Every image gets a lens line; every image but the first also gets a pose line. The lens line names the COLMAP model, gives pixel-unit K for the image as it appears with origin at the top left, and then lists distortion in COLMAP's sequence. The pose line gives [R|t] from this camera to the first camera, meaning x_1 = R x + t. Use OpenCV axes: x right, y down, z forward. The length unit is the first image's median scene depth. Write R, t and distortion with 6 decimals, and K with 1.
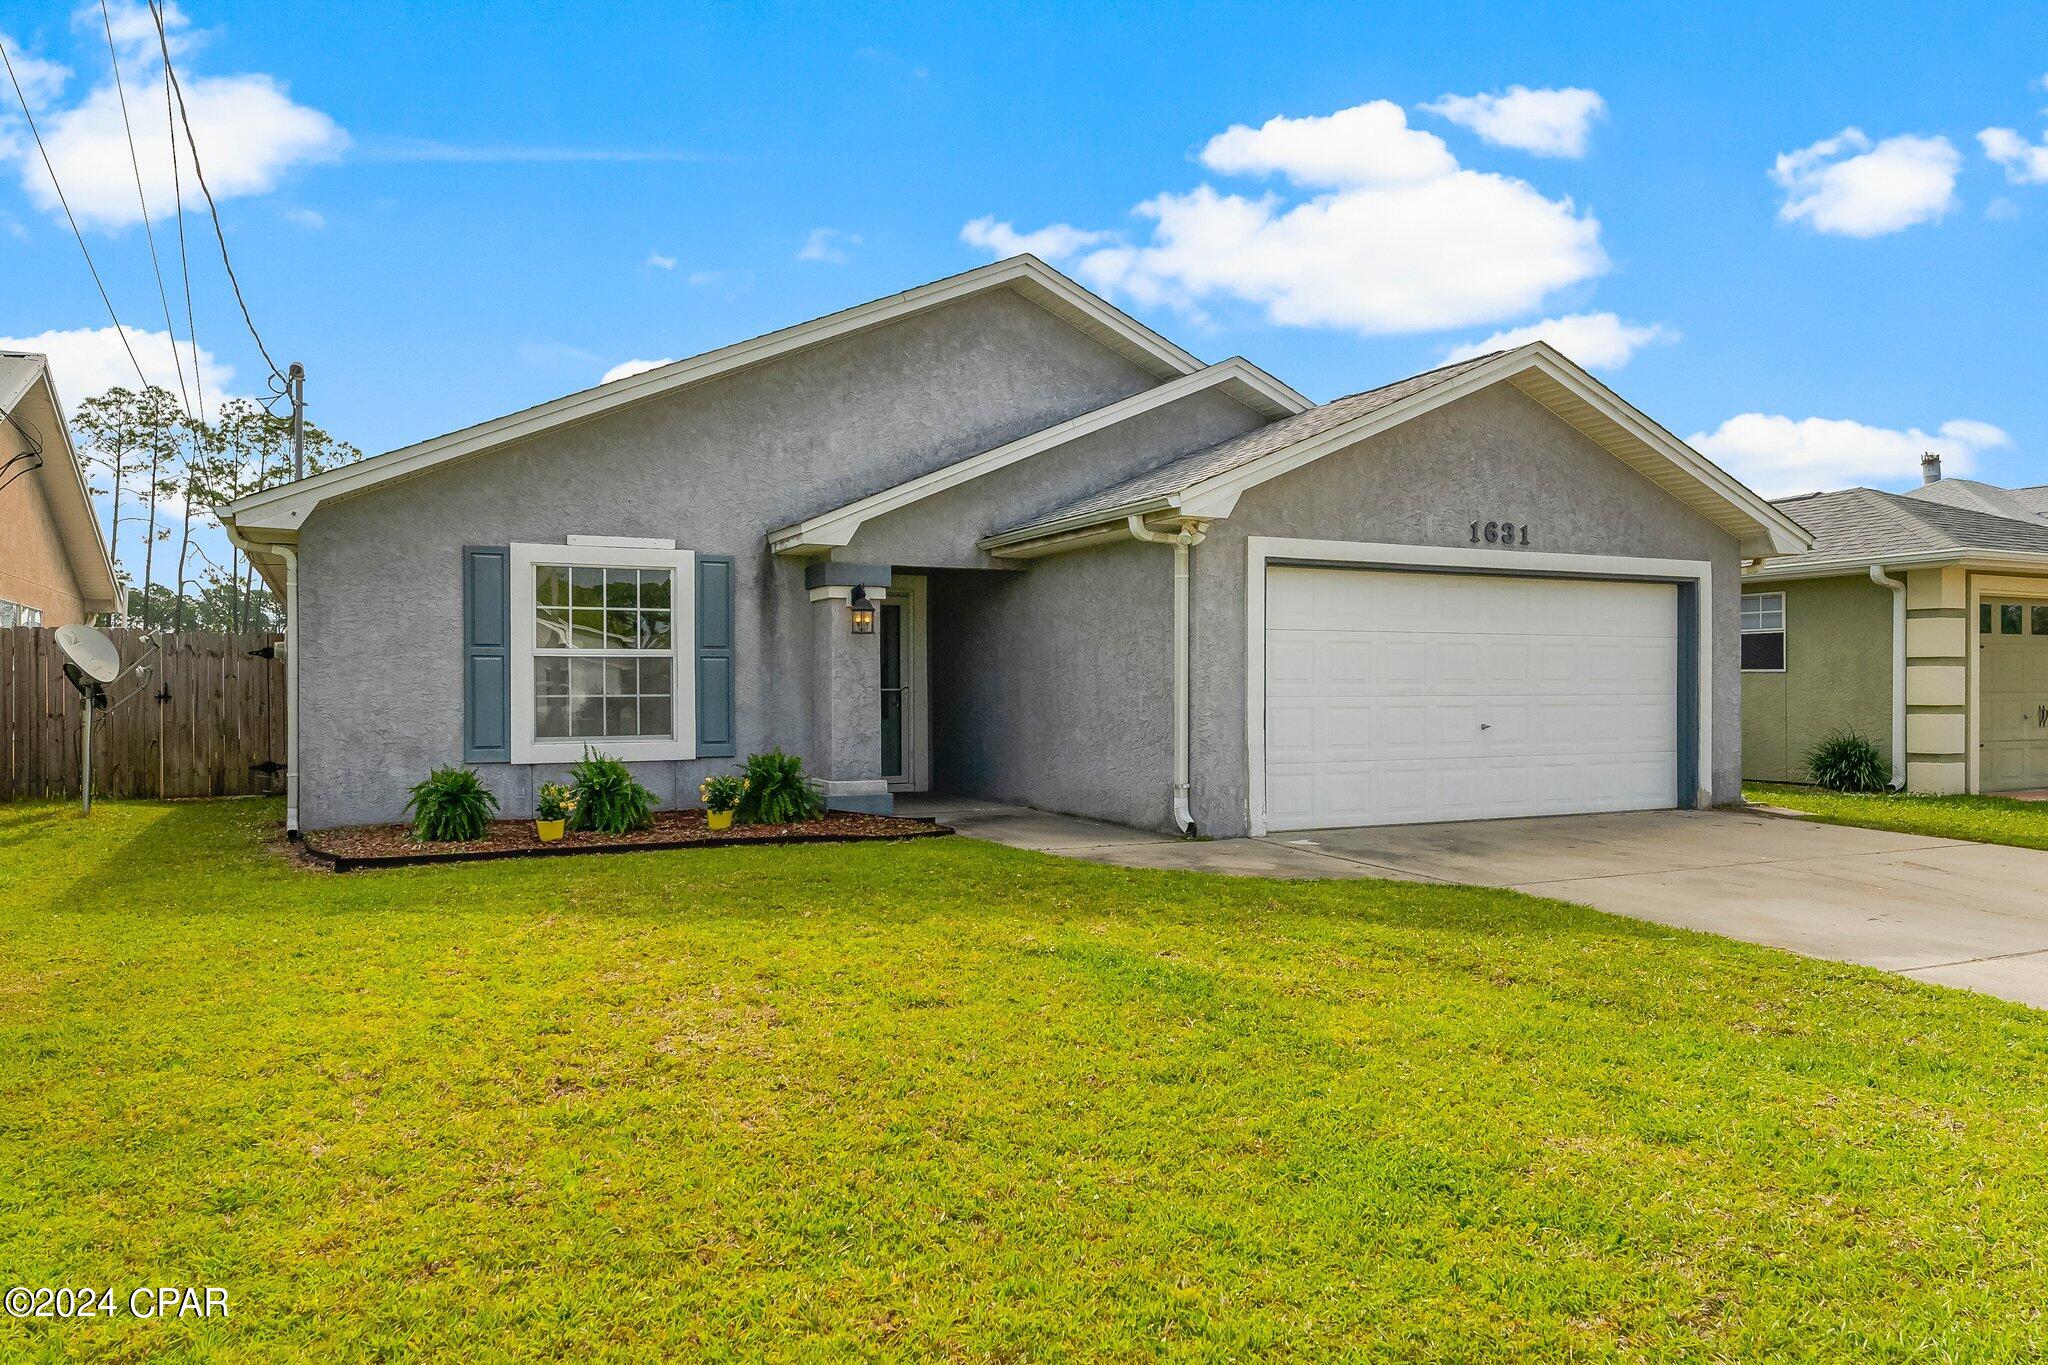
lens RADIAL K [[1341.5, 0, 1024.0], [0, 1341.5, 682.5], [0, 0, 1]] dist [0.003658, 0.001147]
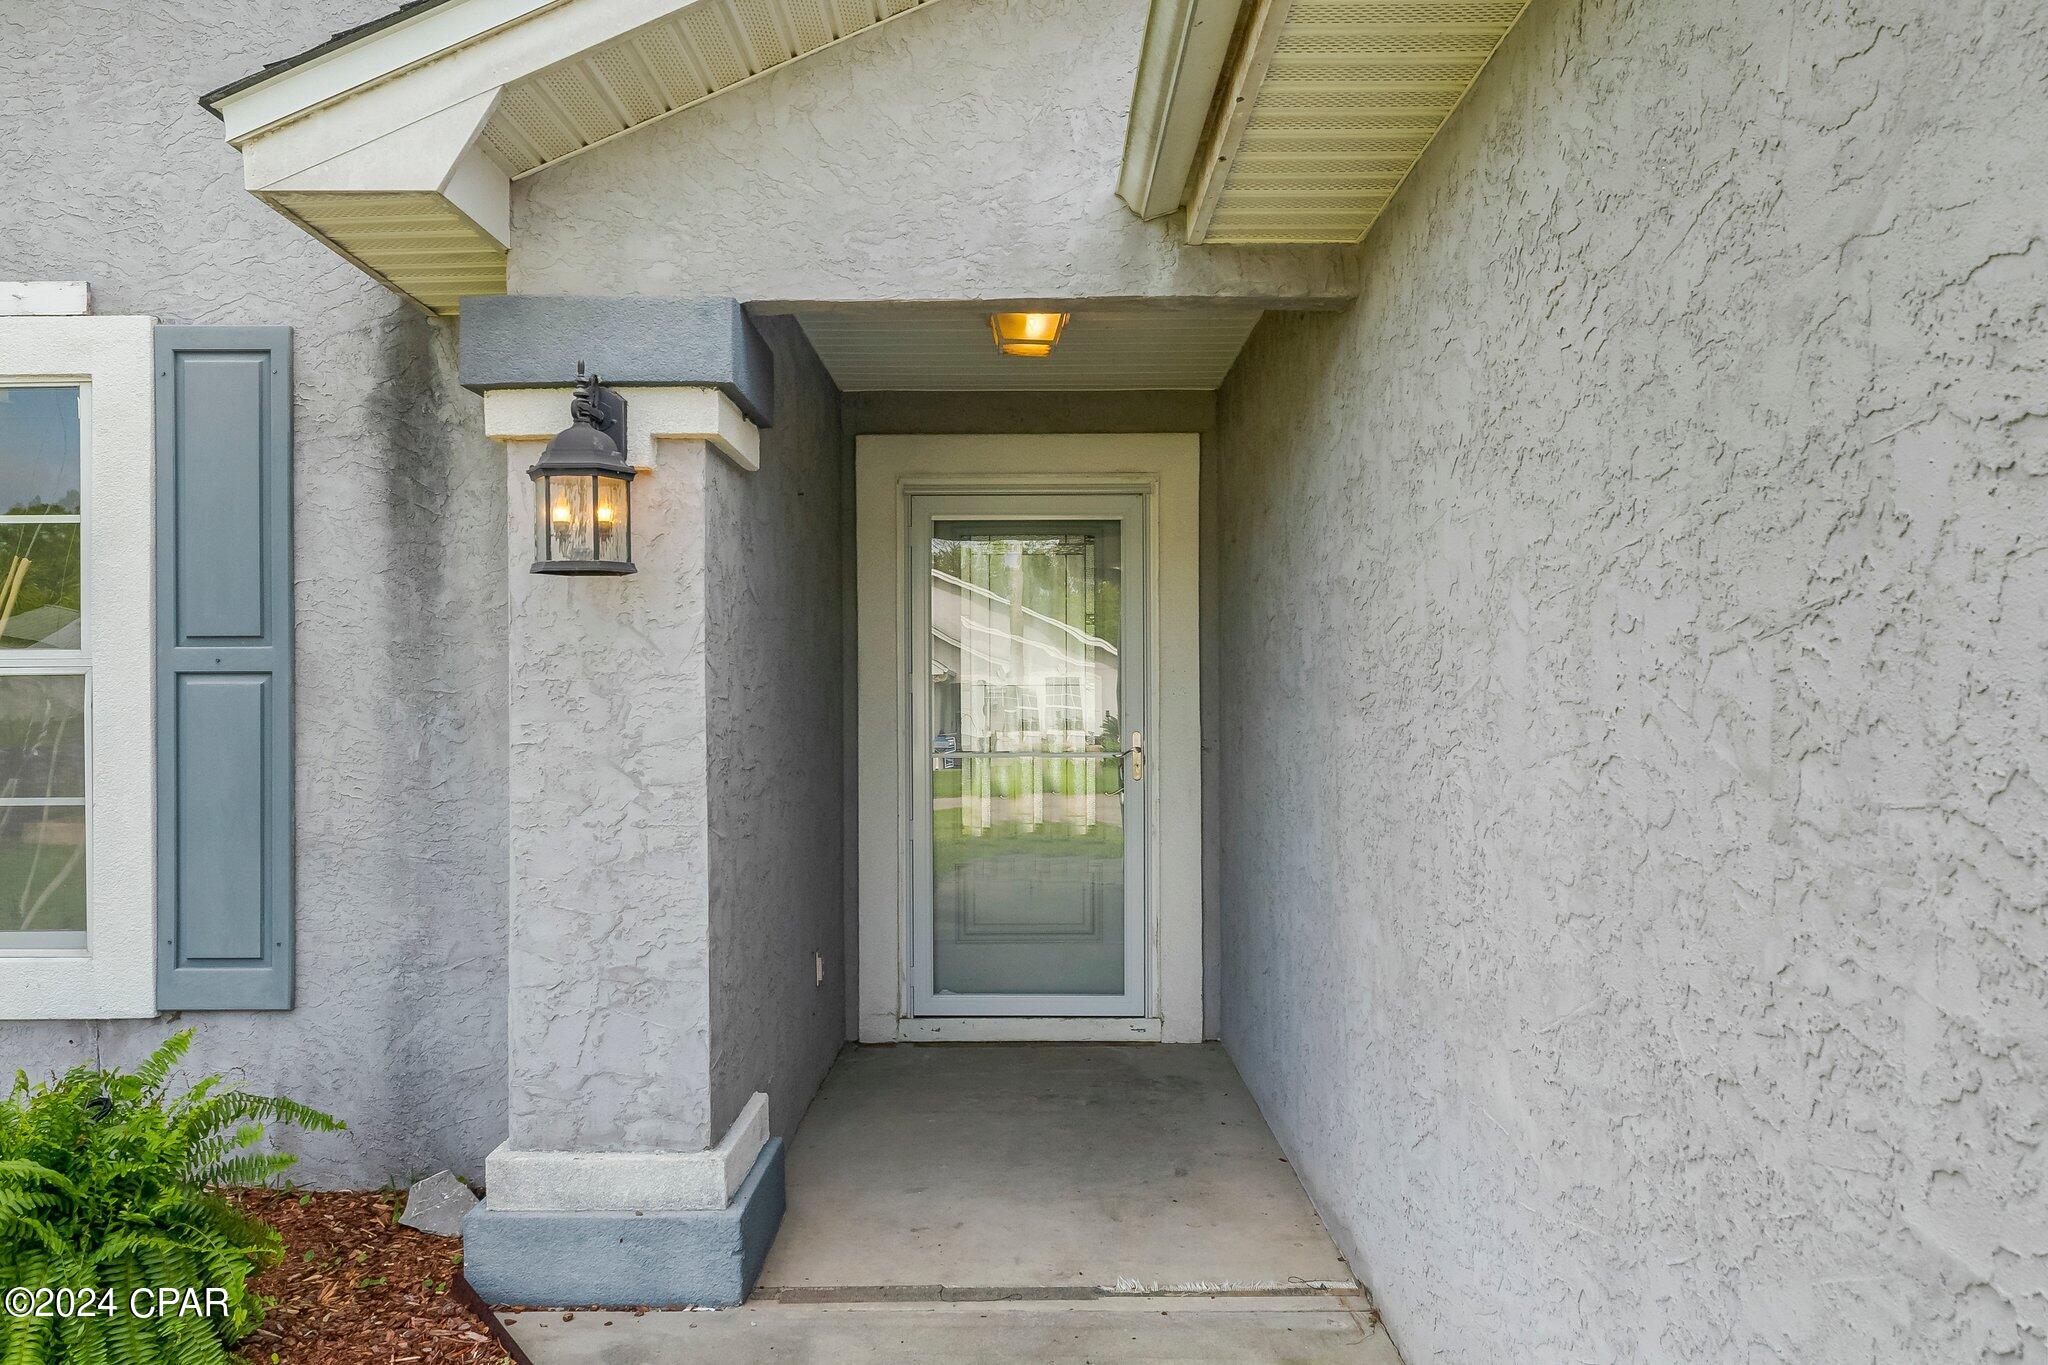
lens RADIAL K [[1429.0, 0, 1019.1], [0, 1429.0, 690.0], [0, 0, 1]] dist [0.004679, 0.001928]
pose [[0.893215, -0.004550, -0.449607, 0.068546], [0.003883, 0.999990, -0.002406, -0.013806], [0.449613, 0.000403, 0.893223, 0.802132]]
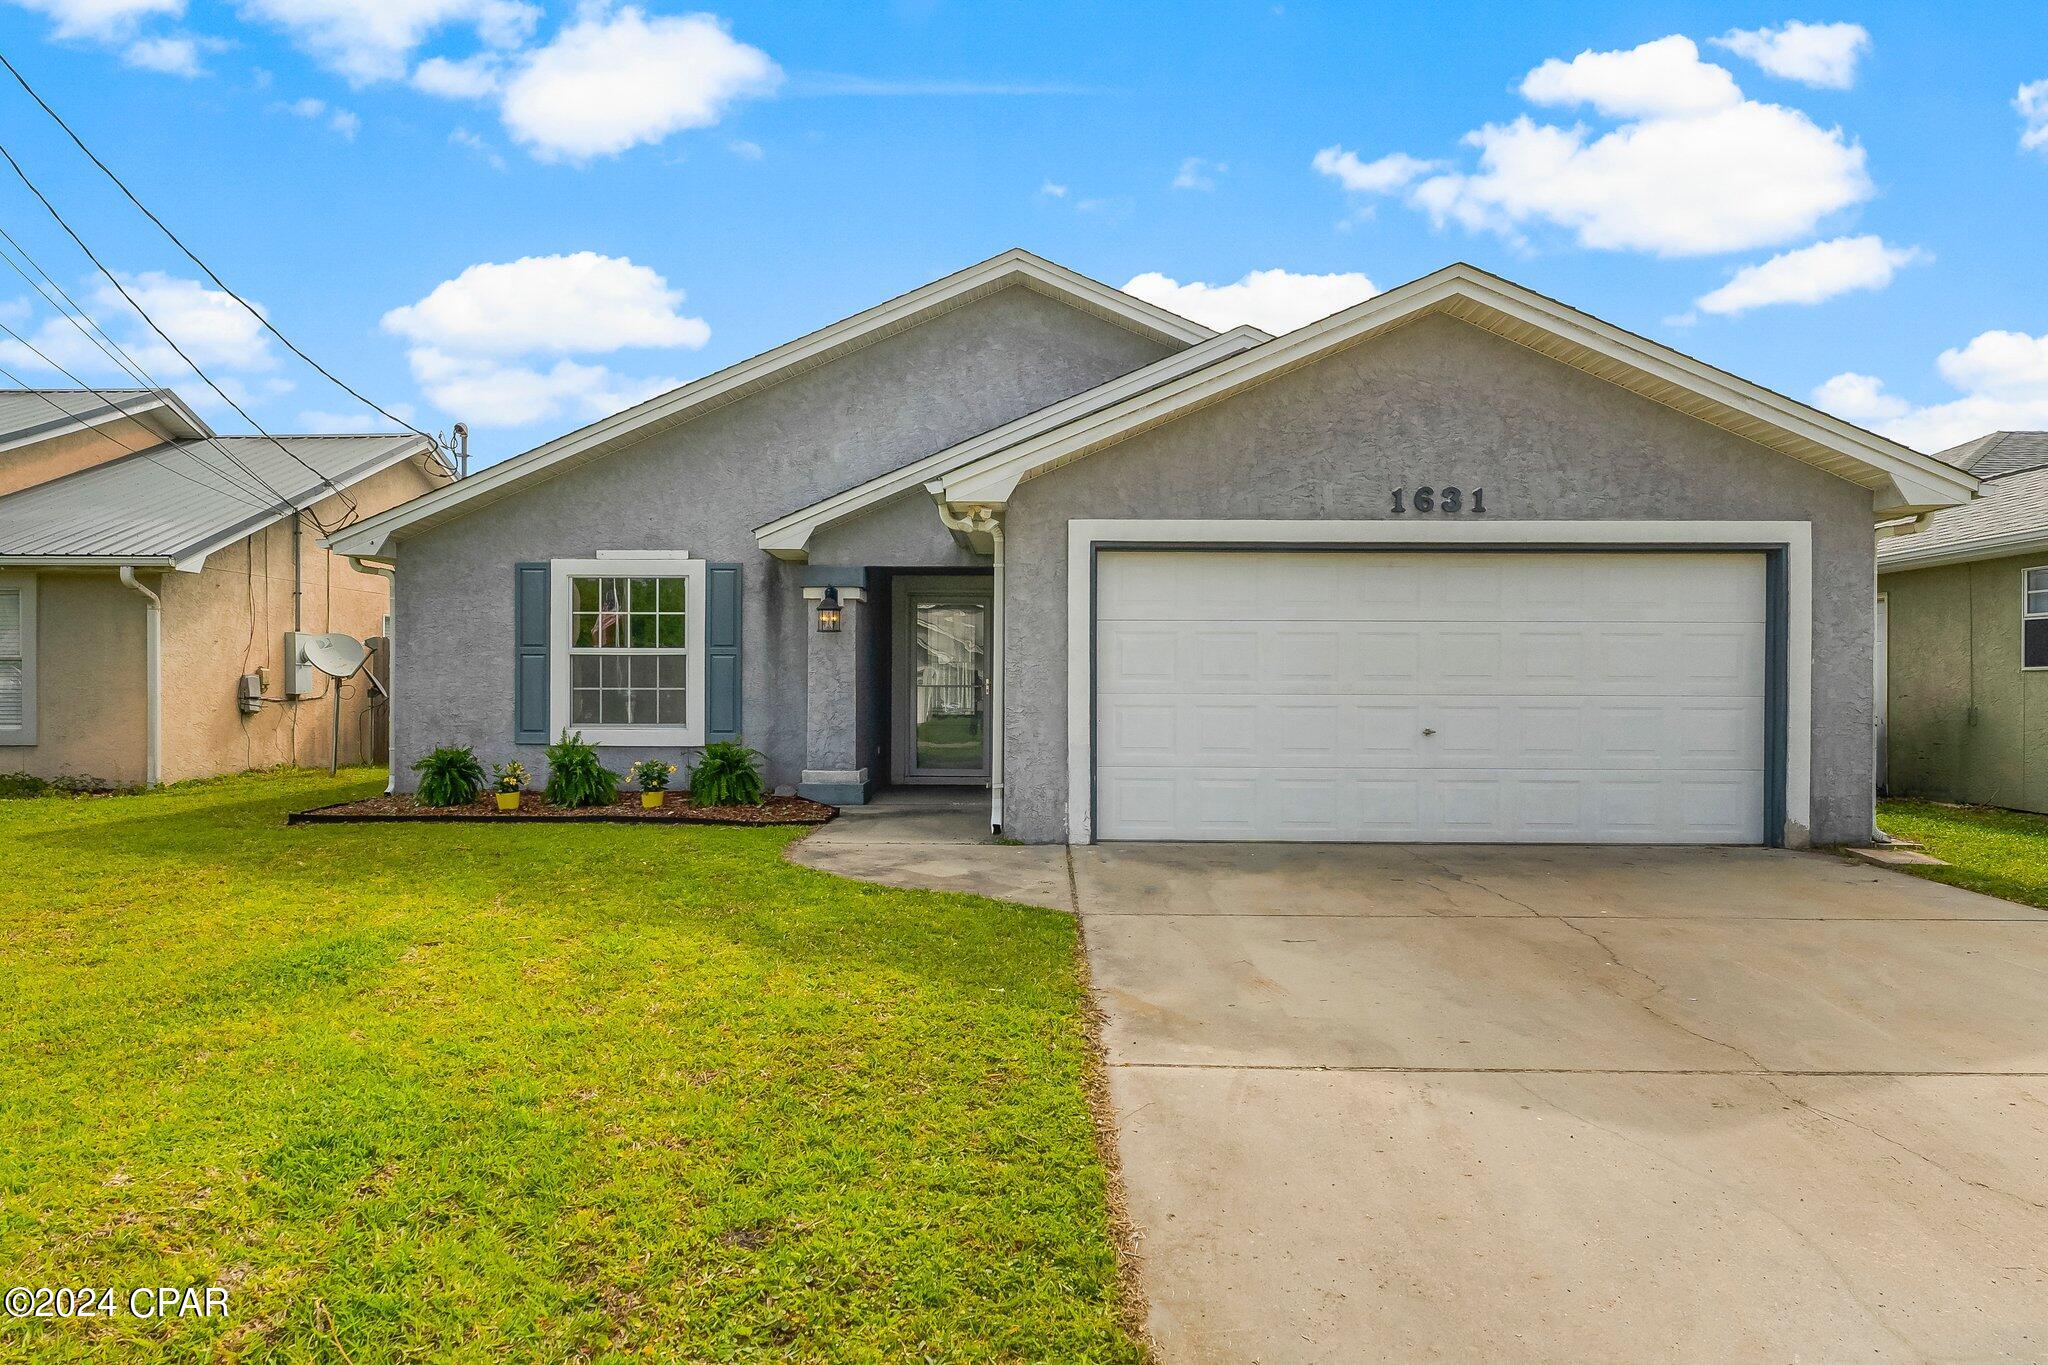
lens RADIAL K [[1258.4, 0, 1033.9], [0, 1258.4, 683.7], [0, 0, 1]] dist [-0.005483, -0.001915]
pose [[0.894372, 0.004334, -0.447302, 0.468274], [-0.005023, 0.999987, -0.000356, 0.004120], [0.447295, 0.002566, 0.894383, 0.185161]]
